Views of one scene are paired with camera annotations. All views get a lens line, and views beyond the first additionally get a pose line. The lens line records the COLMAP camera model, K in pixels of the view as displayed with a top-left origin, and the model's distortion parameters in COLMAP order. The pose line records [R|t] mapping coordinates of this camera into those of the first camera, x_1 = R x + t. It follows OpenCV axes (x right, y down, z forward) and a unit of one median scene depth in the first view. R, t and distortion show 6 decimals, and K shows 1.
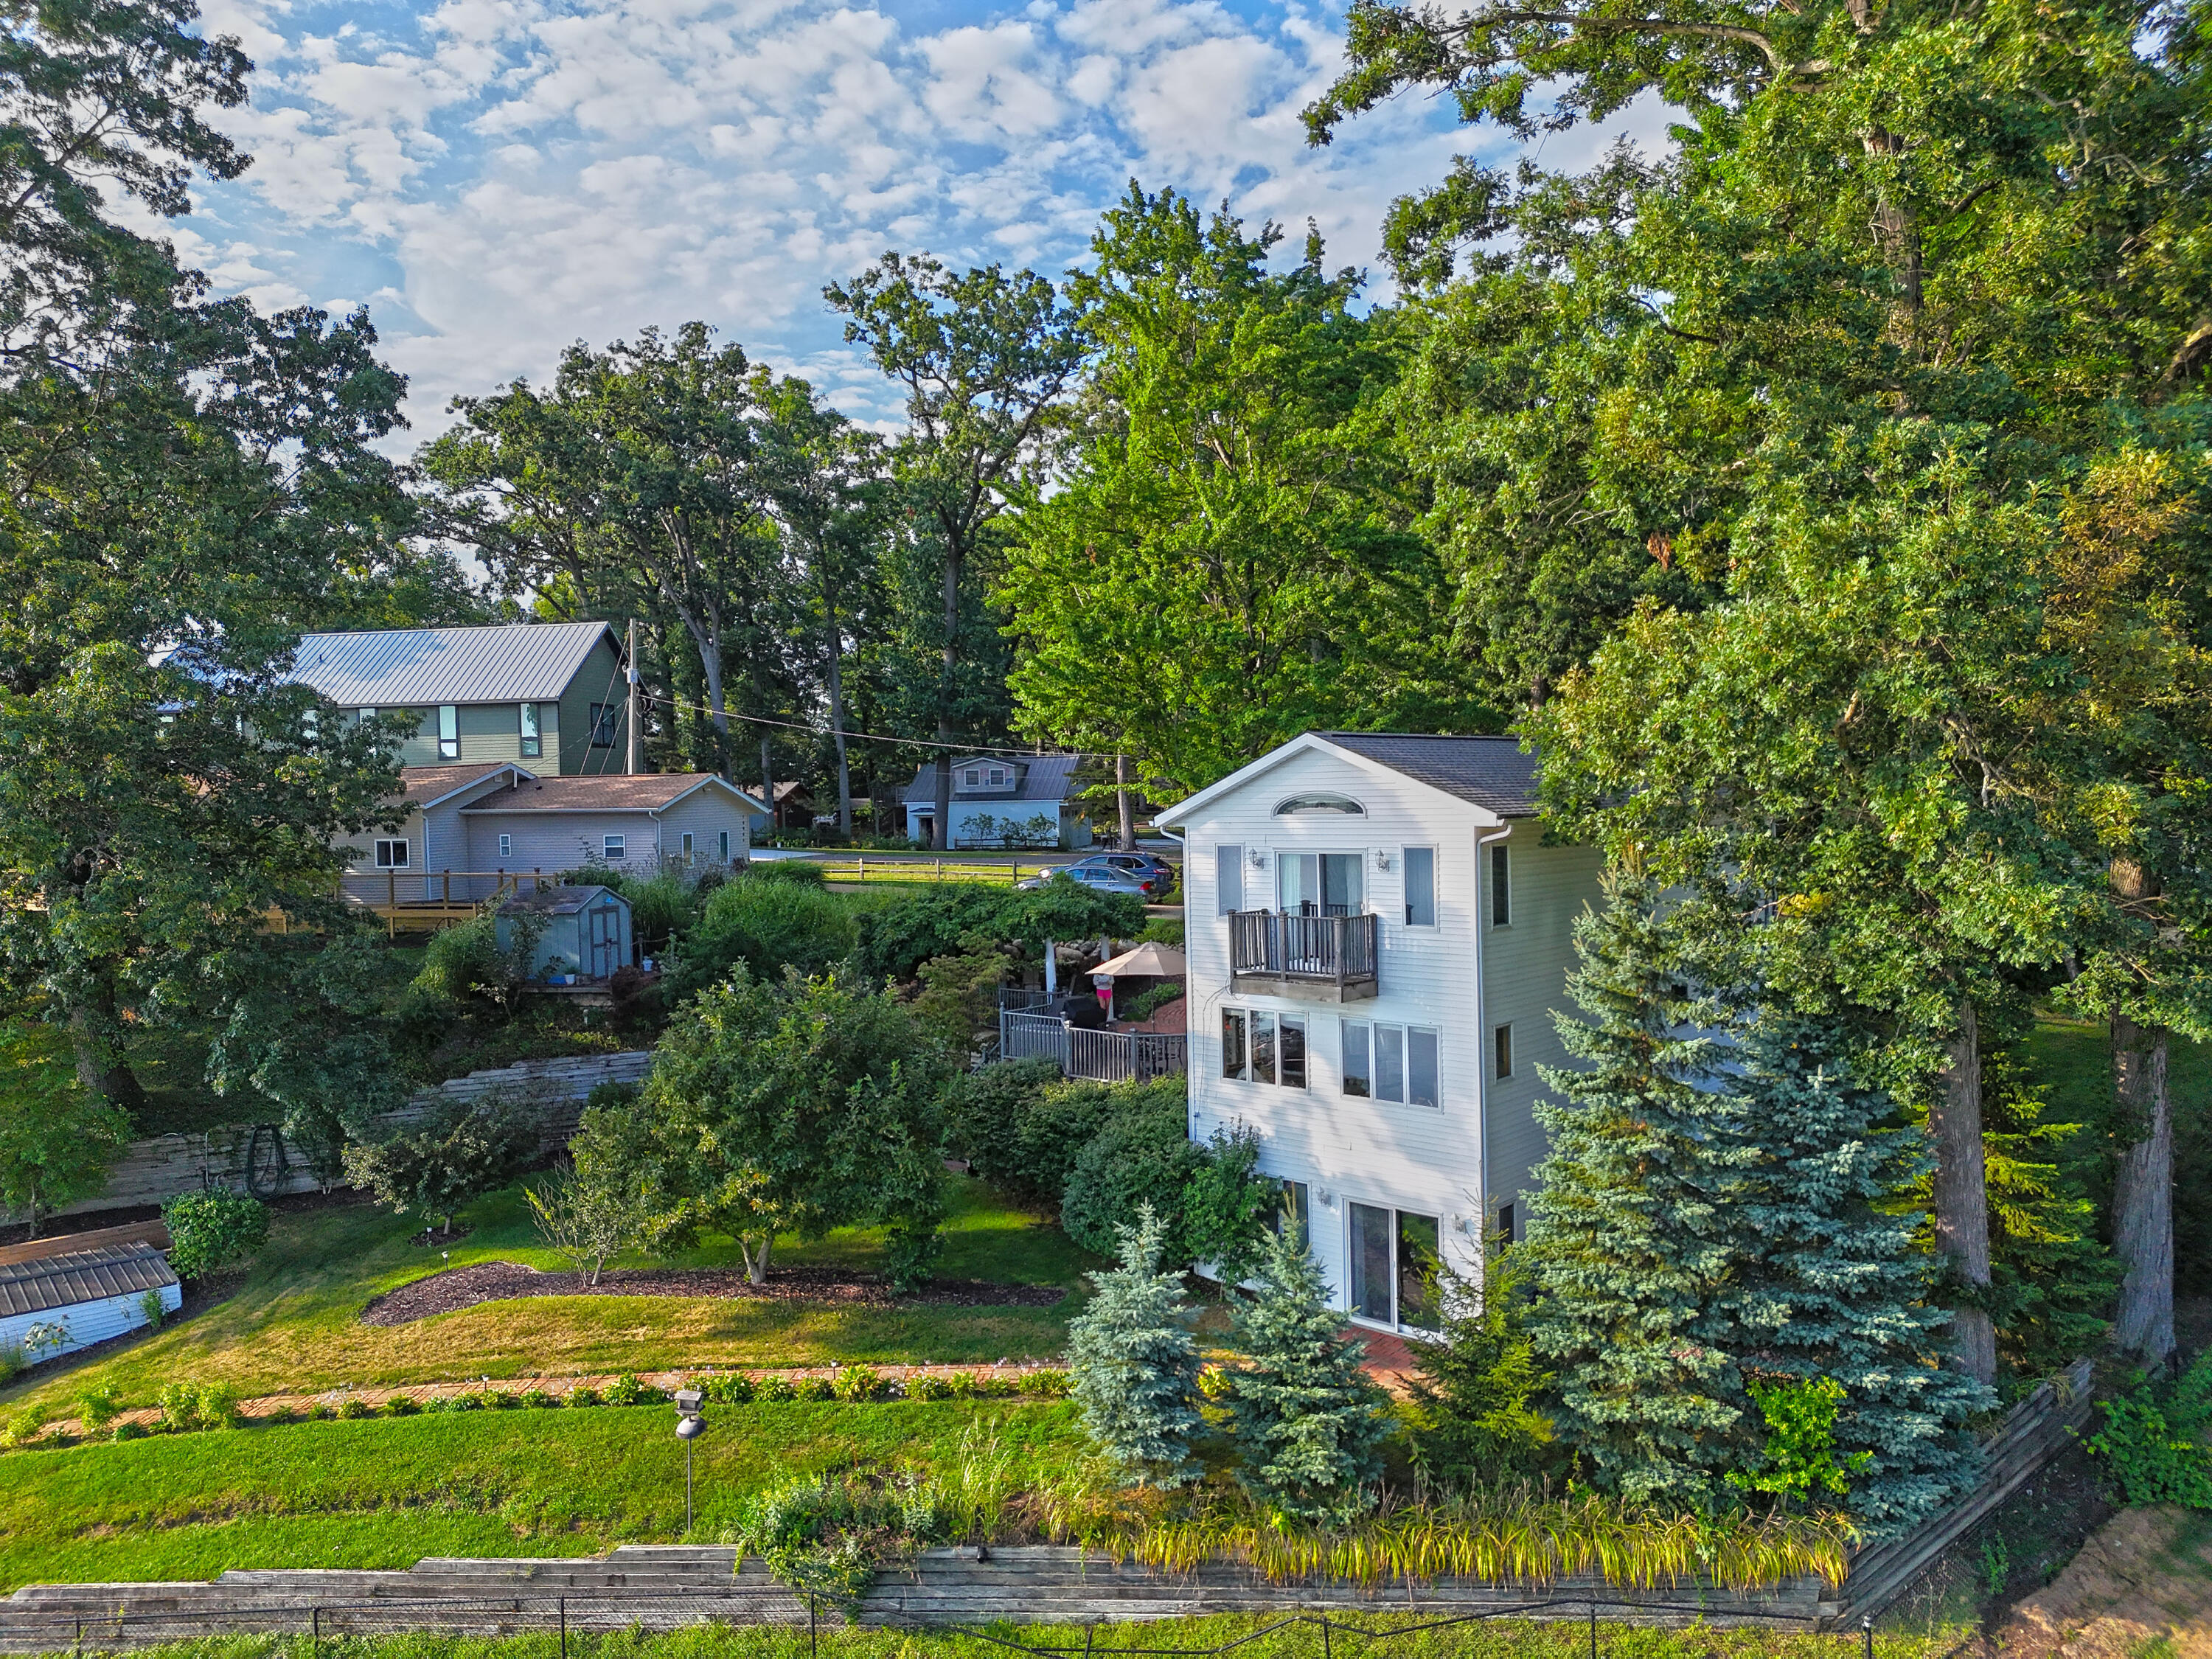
lens RADIAL K [[1551.6, 0, 1113.1], [0, 1551.6, 835.2], [0, 0, 1]] dist [0.067402, -0.059775]
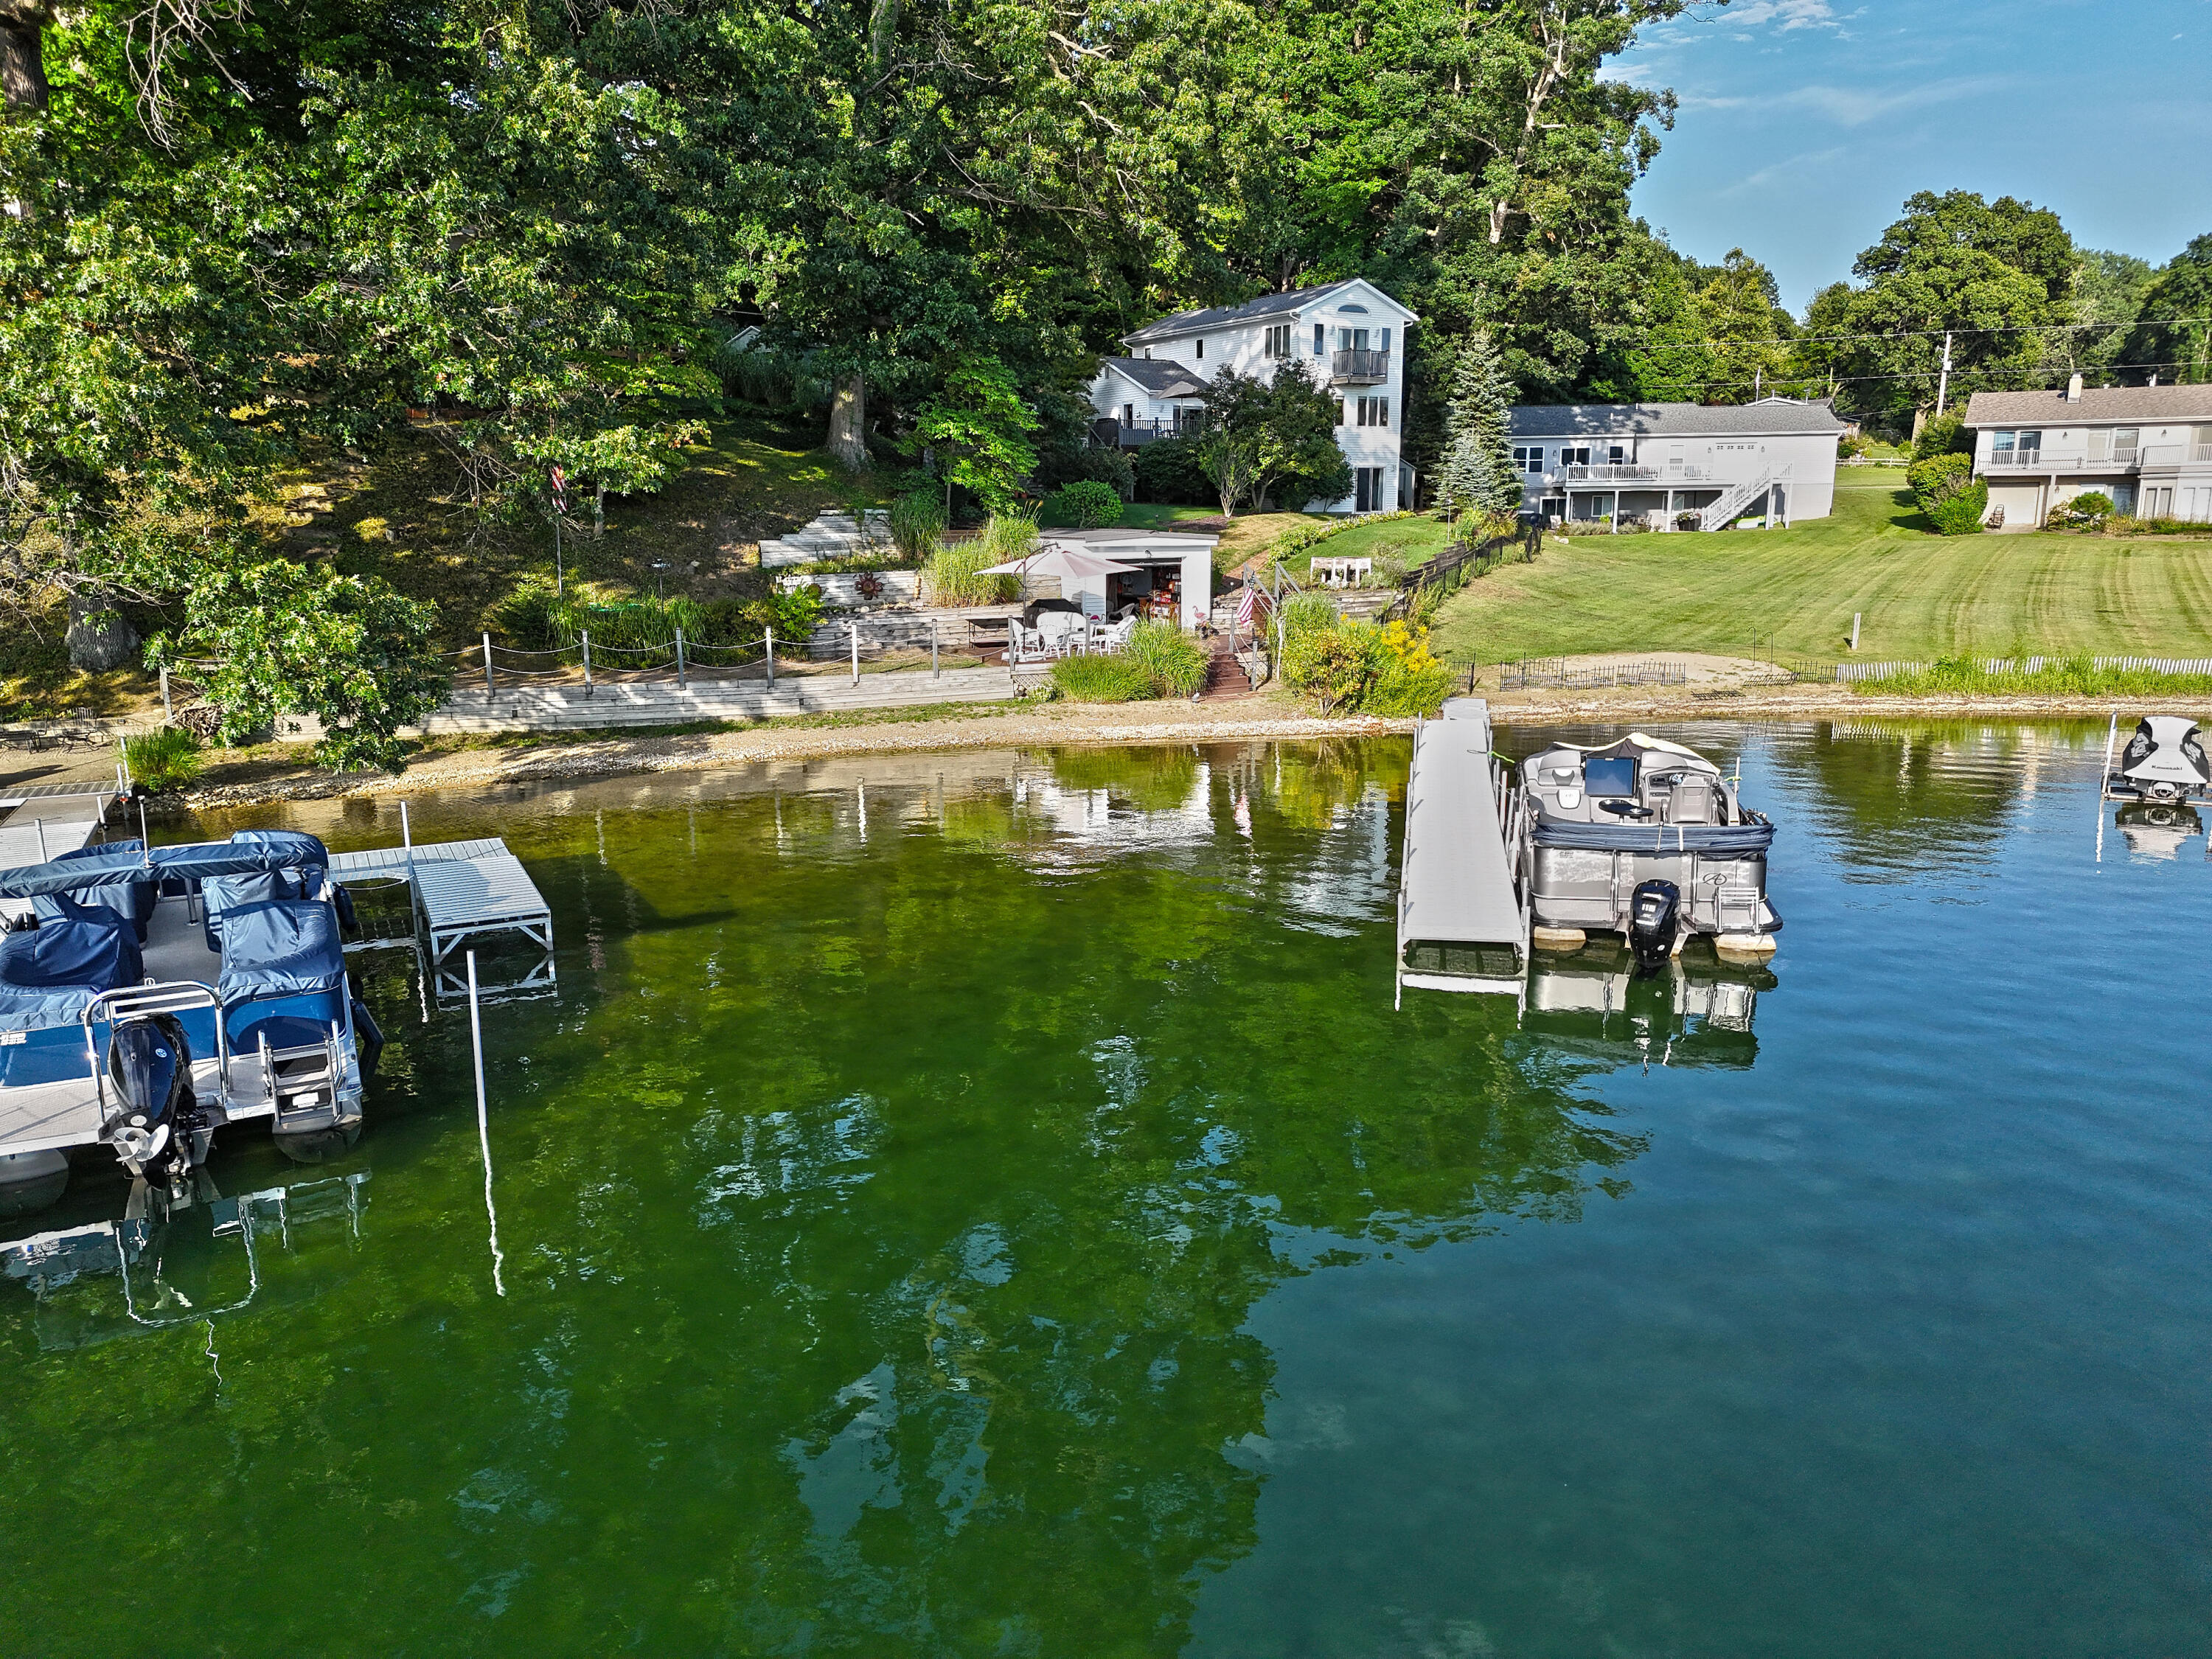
lens RADIAL K [[1551.6, 0, 1113.1], [0, 1551.6, 835.2], [0, 0, 1]] dist [0.067402, -0.059775]
pose [[0.286985, -0.182928, 0.940307, -2.614824], [0.027228, 0.982759, 0.182877, 0.357204], [-0.957548, -0.026880, 0.287017, 0.625202]]
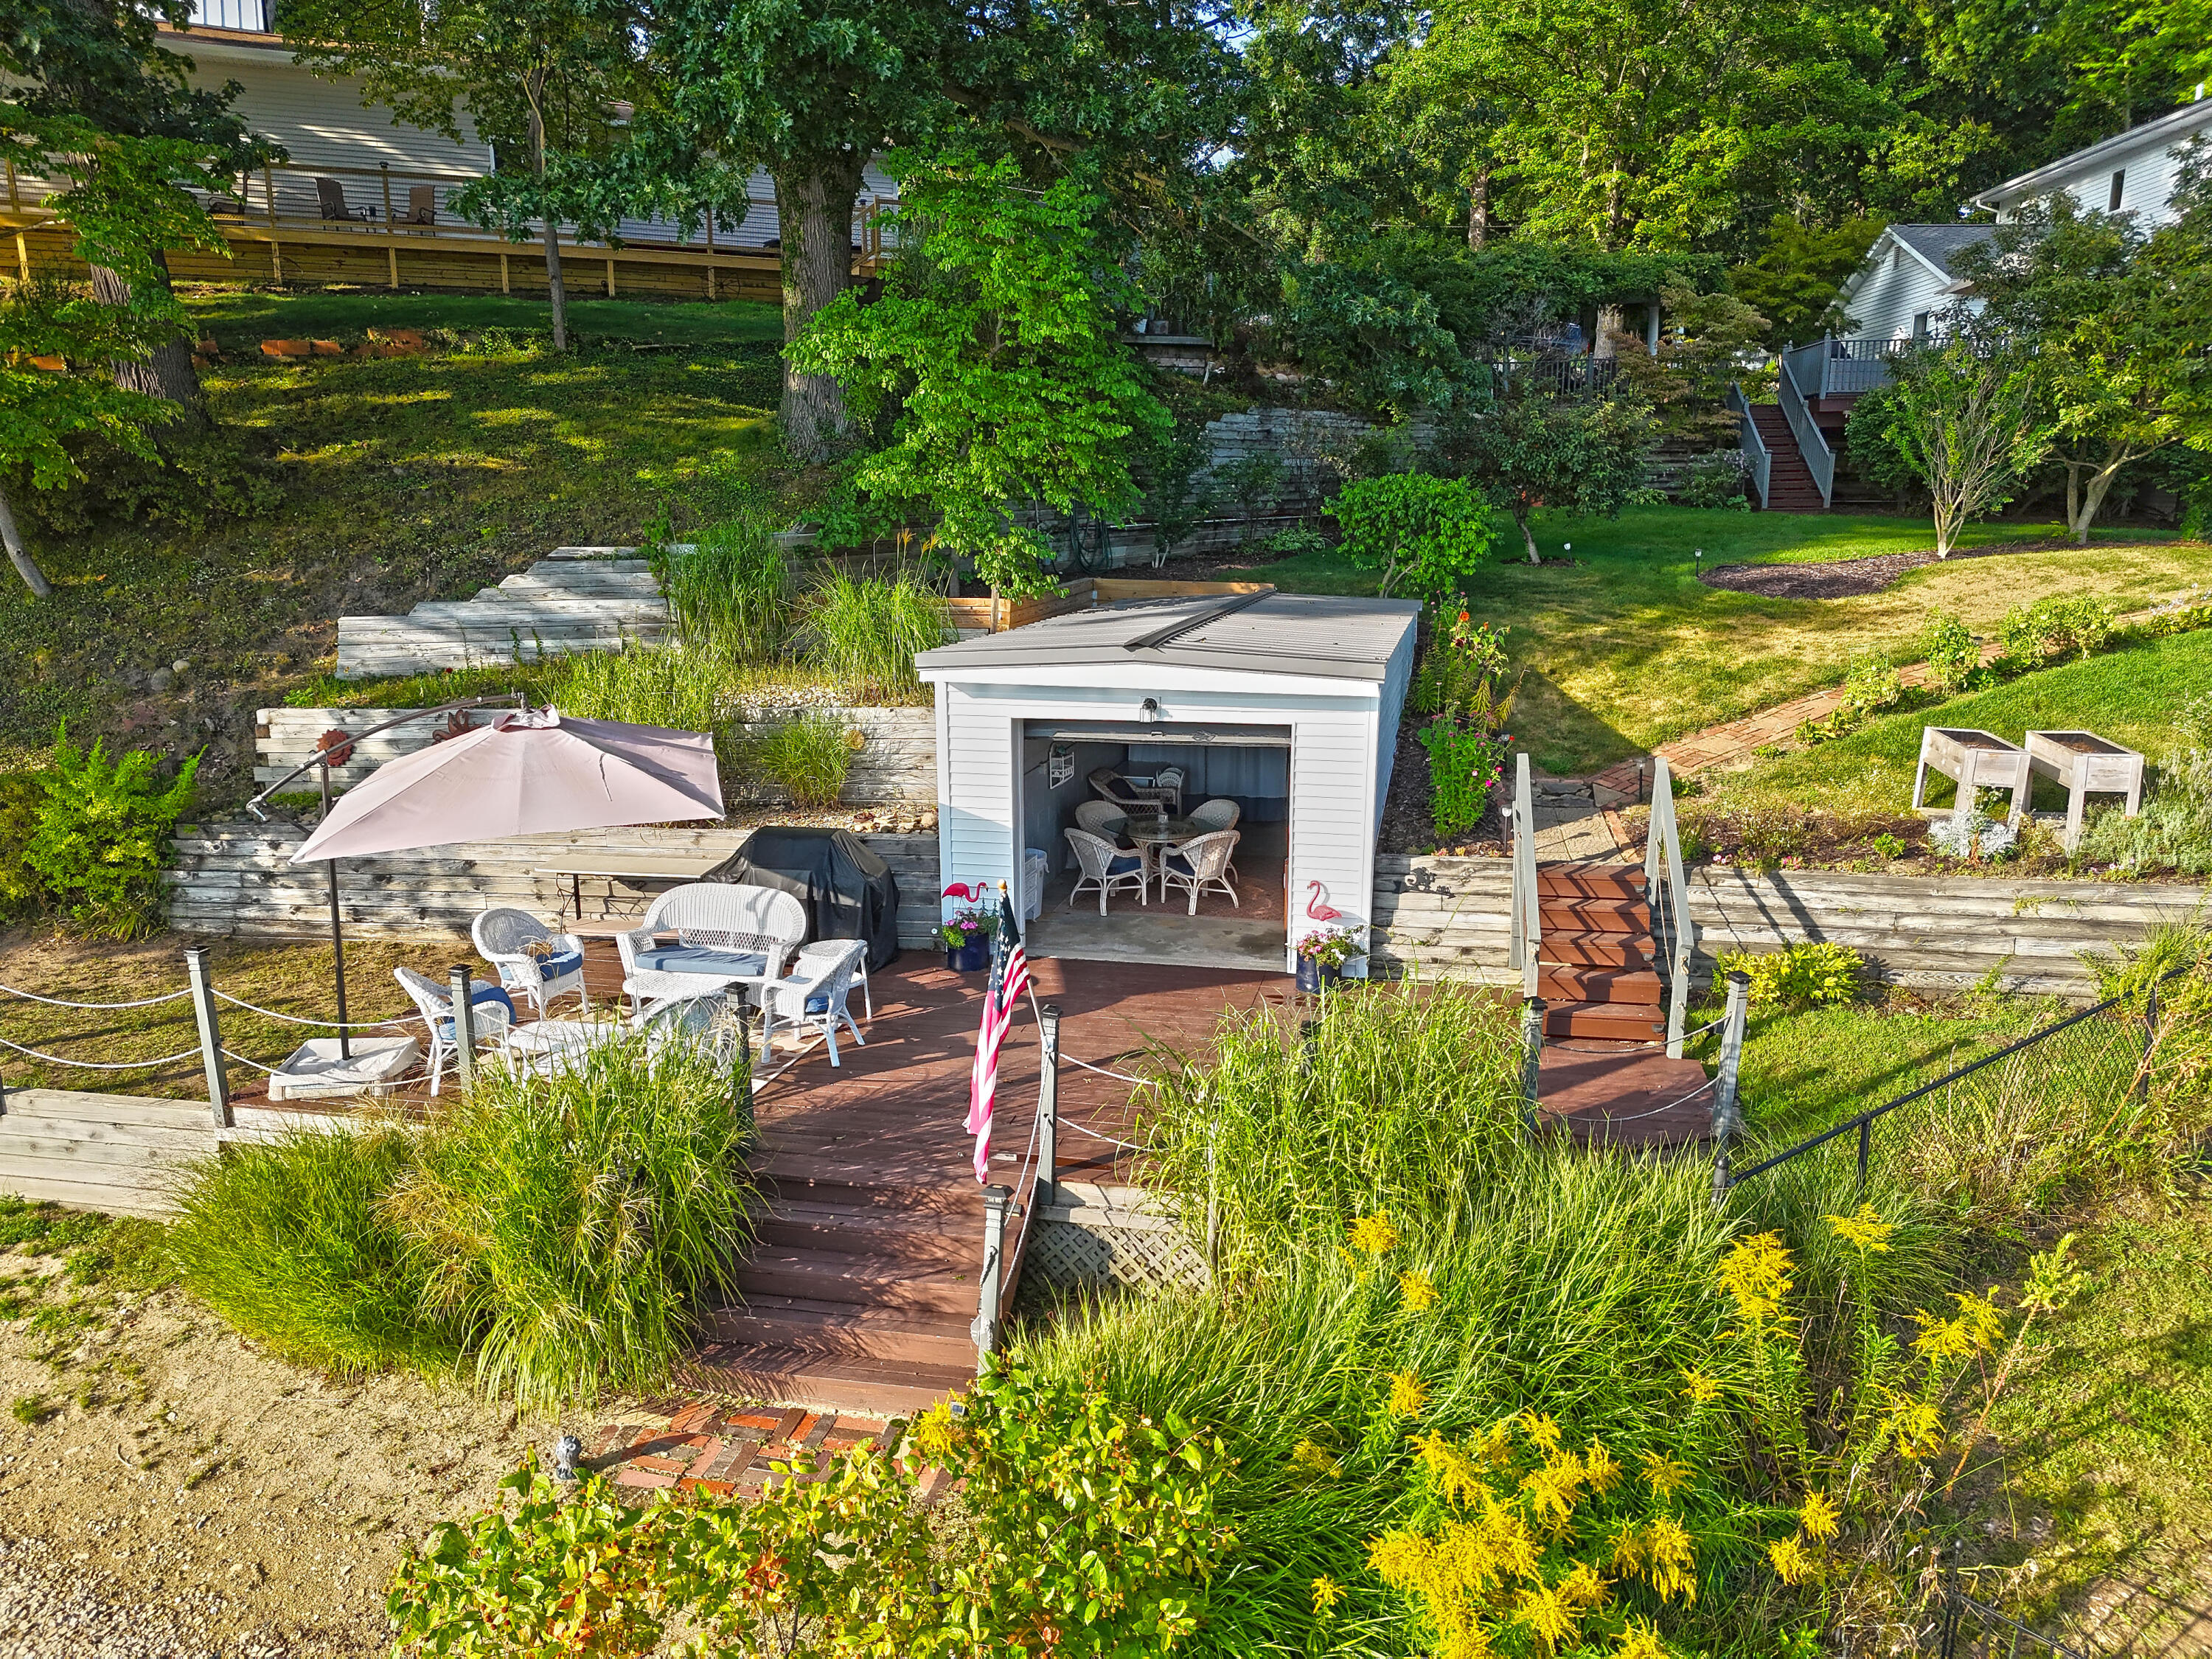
lens RADIAL K [[1557.6, 0, 1114.0], [0, 1557.6, 835.6], [0, 0, 1]] dist [0.041402, -0.023931]
pose [[0.807019, -0.108492, 0.580474, -1.312093], [0.003095, 0.983742, 0.179560, 0.314309], [-0.590518, -0.143112, 0.794234, 0.658856]]
